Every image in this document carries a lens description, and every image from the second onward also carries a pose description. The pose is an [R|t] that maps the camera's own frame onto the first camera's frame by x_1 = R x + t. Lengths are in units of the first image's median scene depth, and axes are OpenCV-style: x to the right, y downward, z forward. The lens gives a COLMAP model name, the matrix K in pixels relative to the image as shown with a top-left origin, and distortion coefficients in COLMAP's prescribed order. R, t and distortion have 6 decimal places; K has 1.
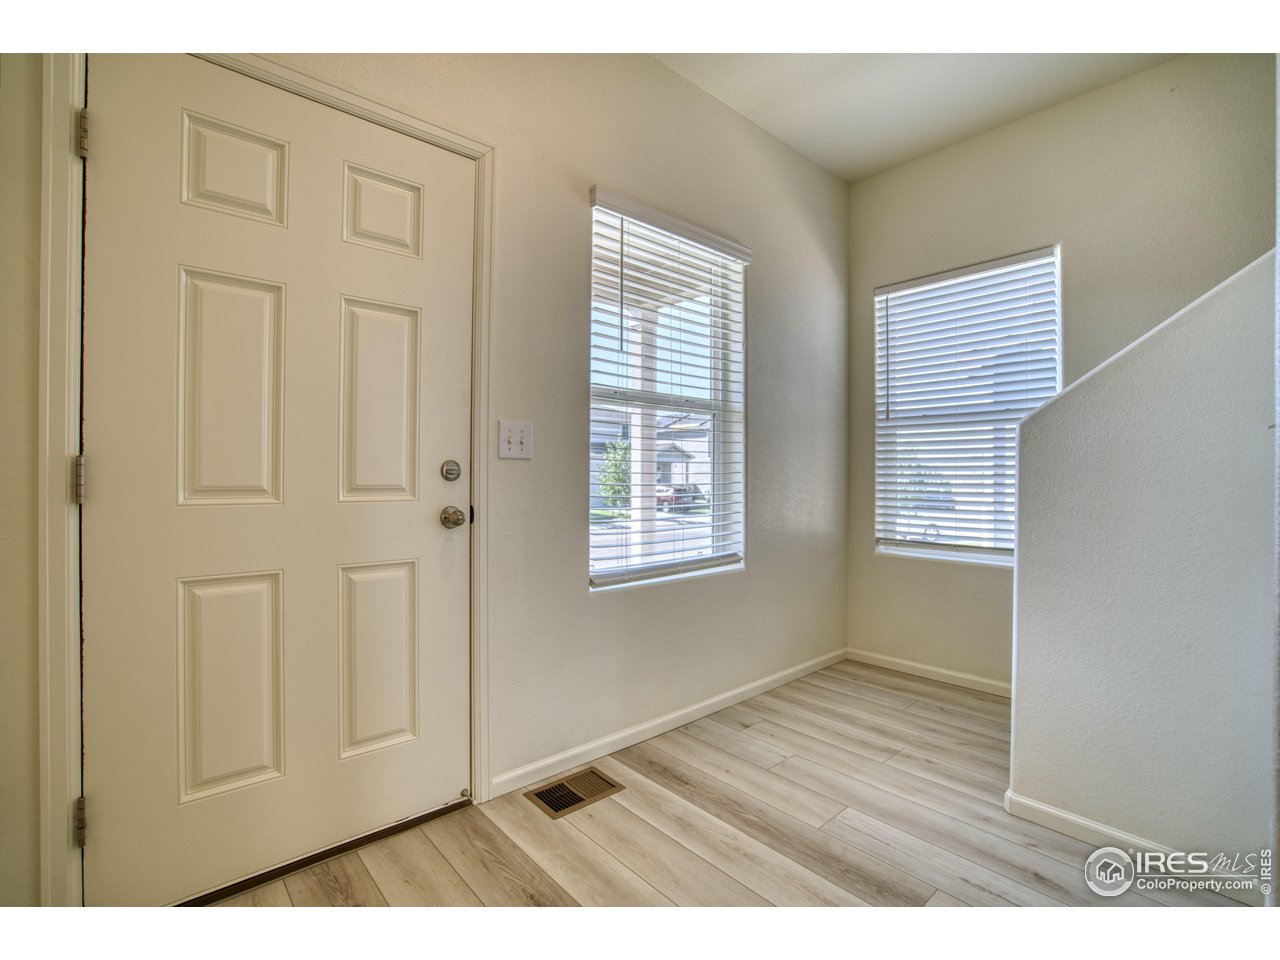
lens RADIAL K [[589.3, 0, 637.1], [0, 589.3, 477.0], [0, 0, 1]] dist [-0.020570, 0.005963]
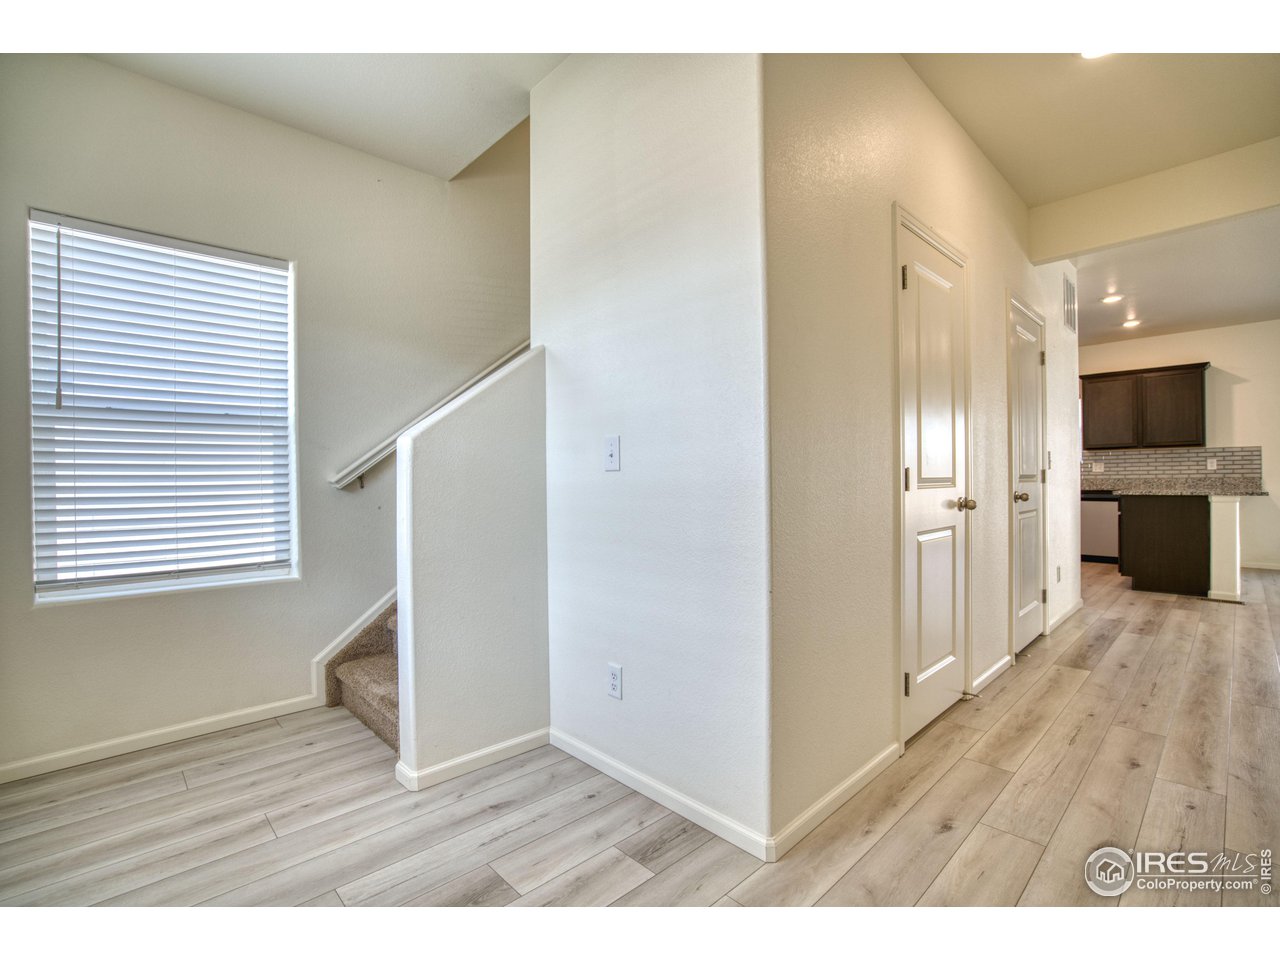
lens RADIAL K [[589.3, 0, 637.7], [0, 589.3, 478.8], [0, 0, 1]] dist [-0.020570, 0.005963]
pose [[-0.010121, -0.000987, 0.999948, -0.327153], [0.017068, 0.999854, 0.001159, -0.004290], [-0.999803, 0.017079, -0.010103, 0.408007]]
